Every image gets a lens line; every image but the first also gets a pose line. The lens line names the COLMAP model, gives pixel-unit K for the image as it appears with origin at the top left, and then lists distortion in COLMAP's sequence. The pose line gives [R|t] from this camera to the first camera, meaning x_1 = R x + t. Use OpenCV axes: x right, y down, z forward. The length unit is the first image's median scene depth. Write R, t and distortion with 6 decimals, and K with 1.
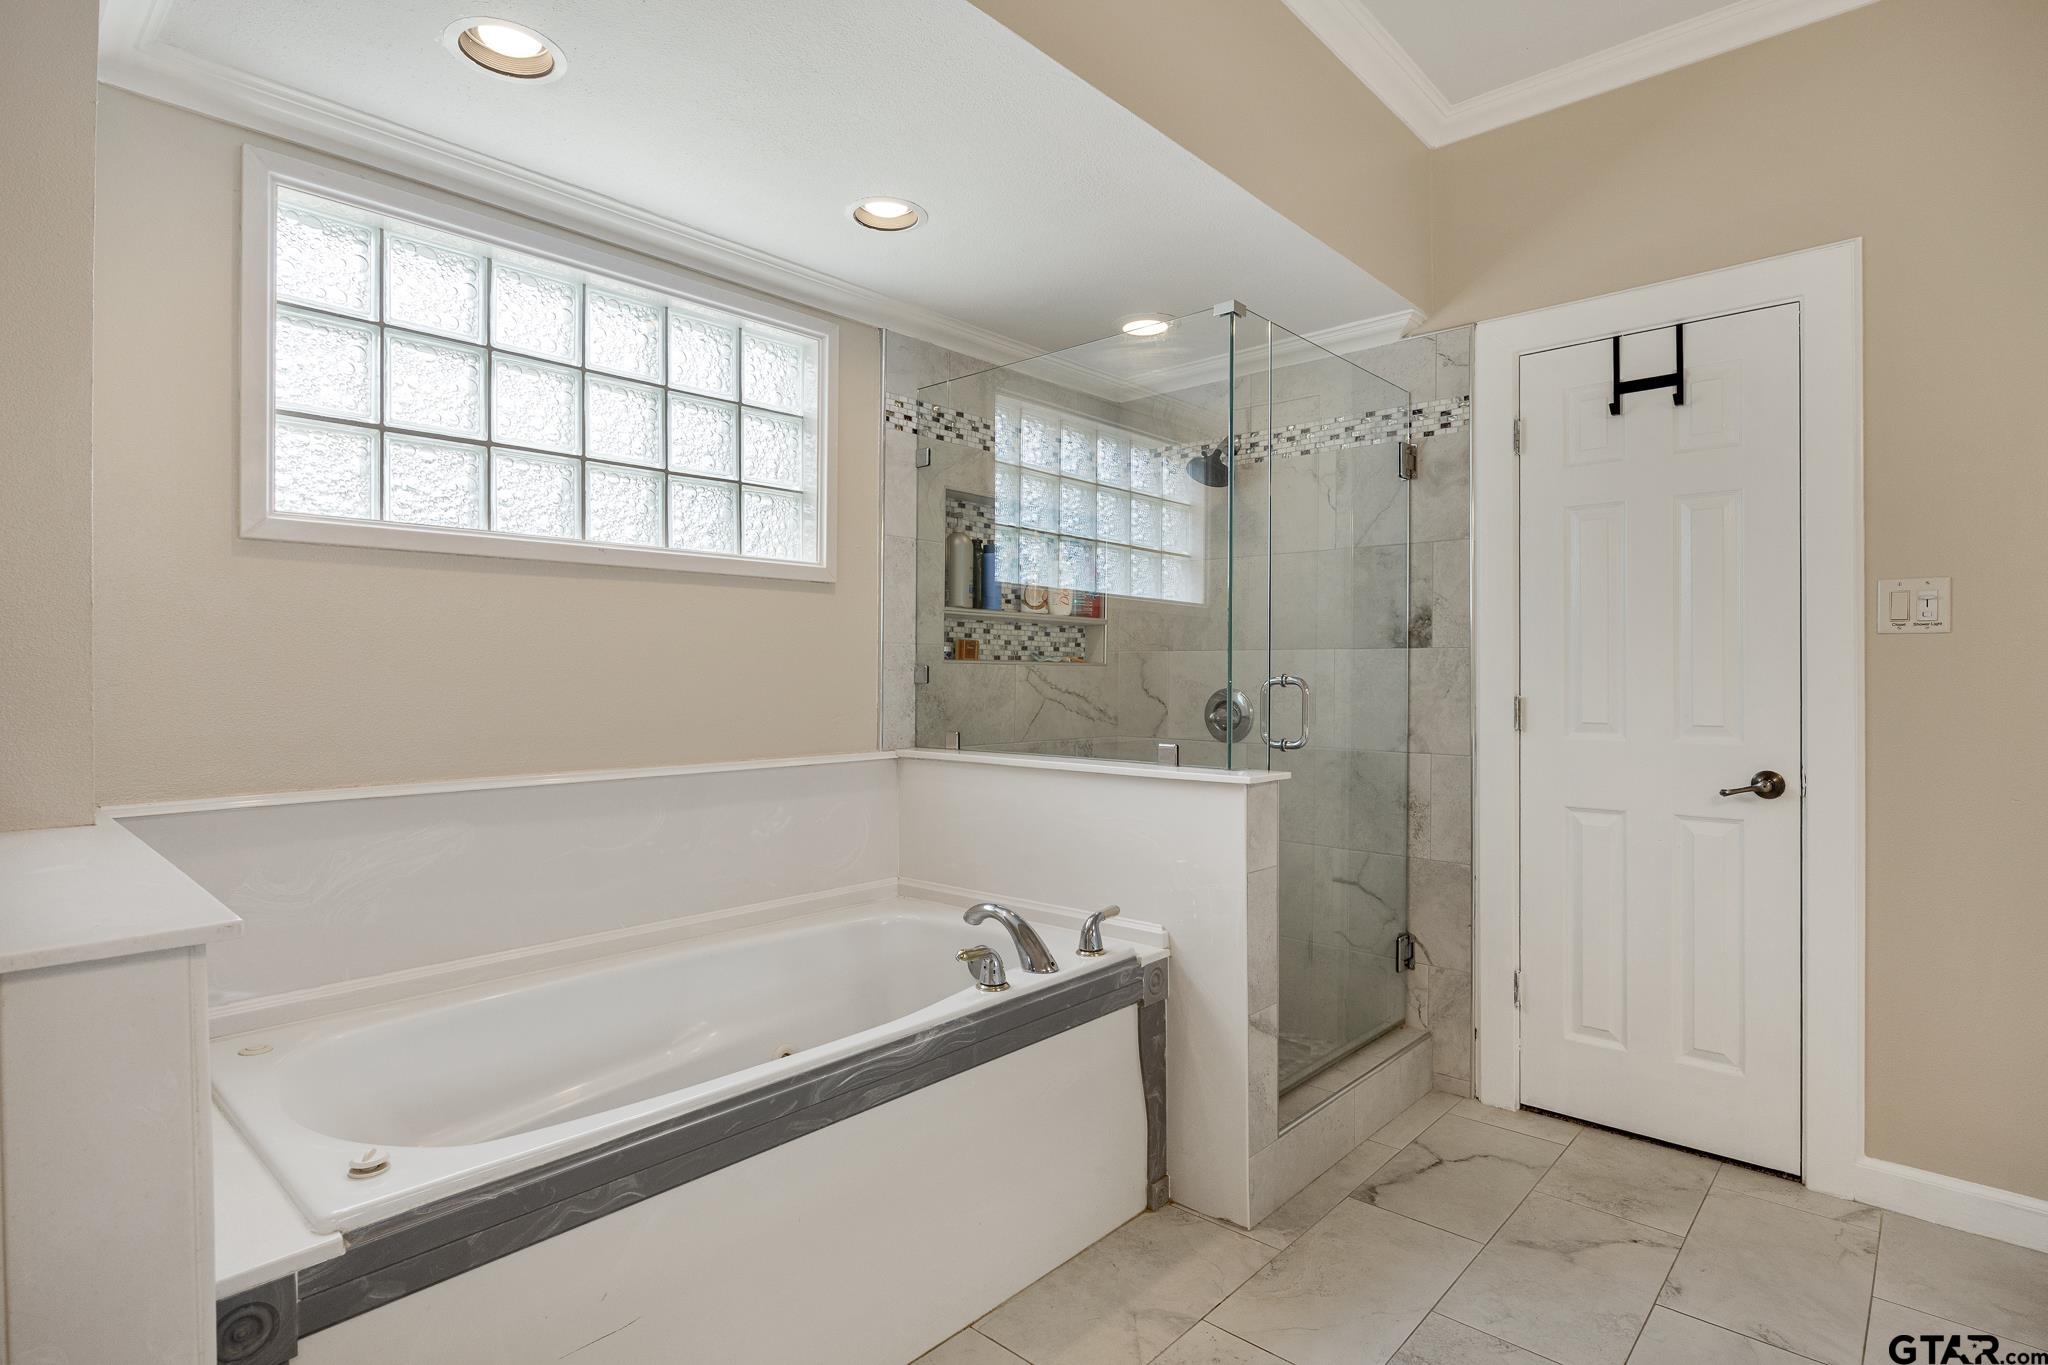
lens RADIAL K [[1049.3, 0, 1020.9], [0, 1049.3, 683.2], [0, 0, 1]] dist [-0.000149, -0.000259]
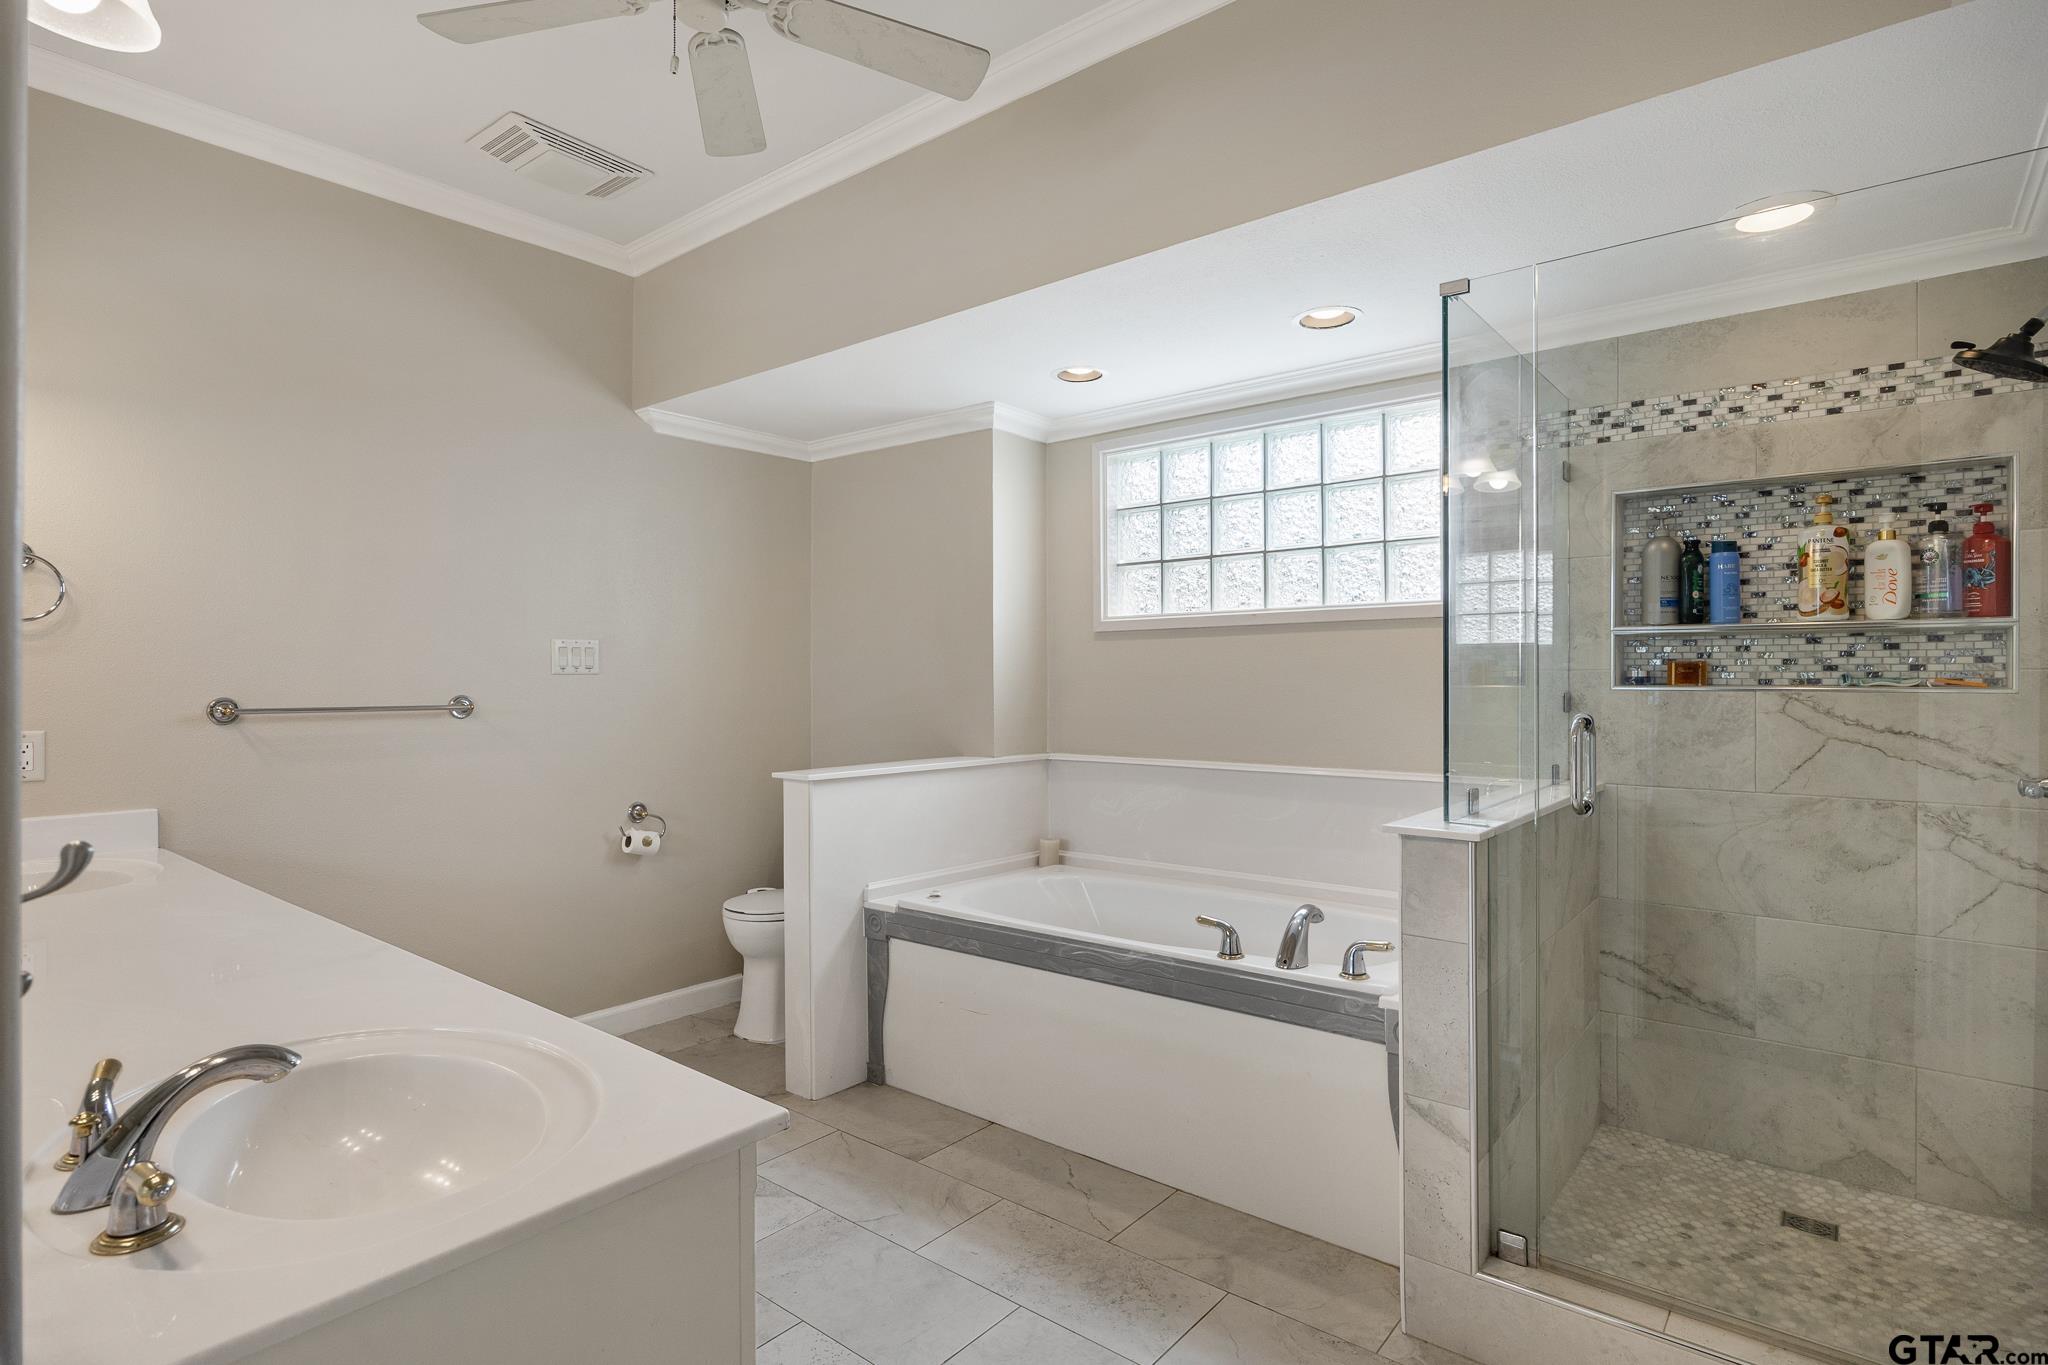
lens RADIAL K [[1049.3, 0, 1020.9], [0, 1049.3, 683.2], [0, 0, 1]] dist [-0.000149, -0.000259]
pose [[0.039259, 0.002315, -0.999226, 0.874963], [-0.005081, 0.999985, 0.002117, -0.026699], [0.999216, 0.004994, 0.039270, 0.505950]]
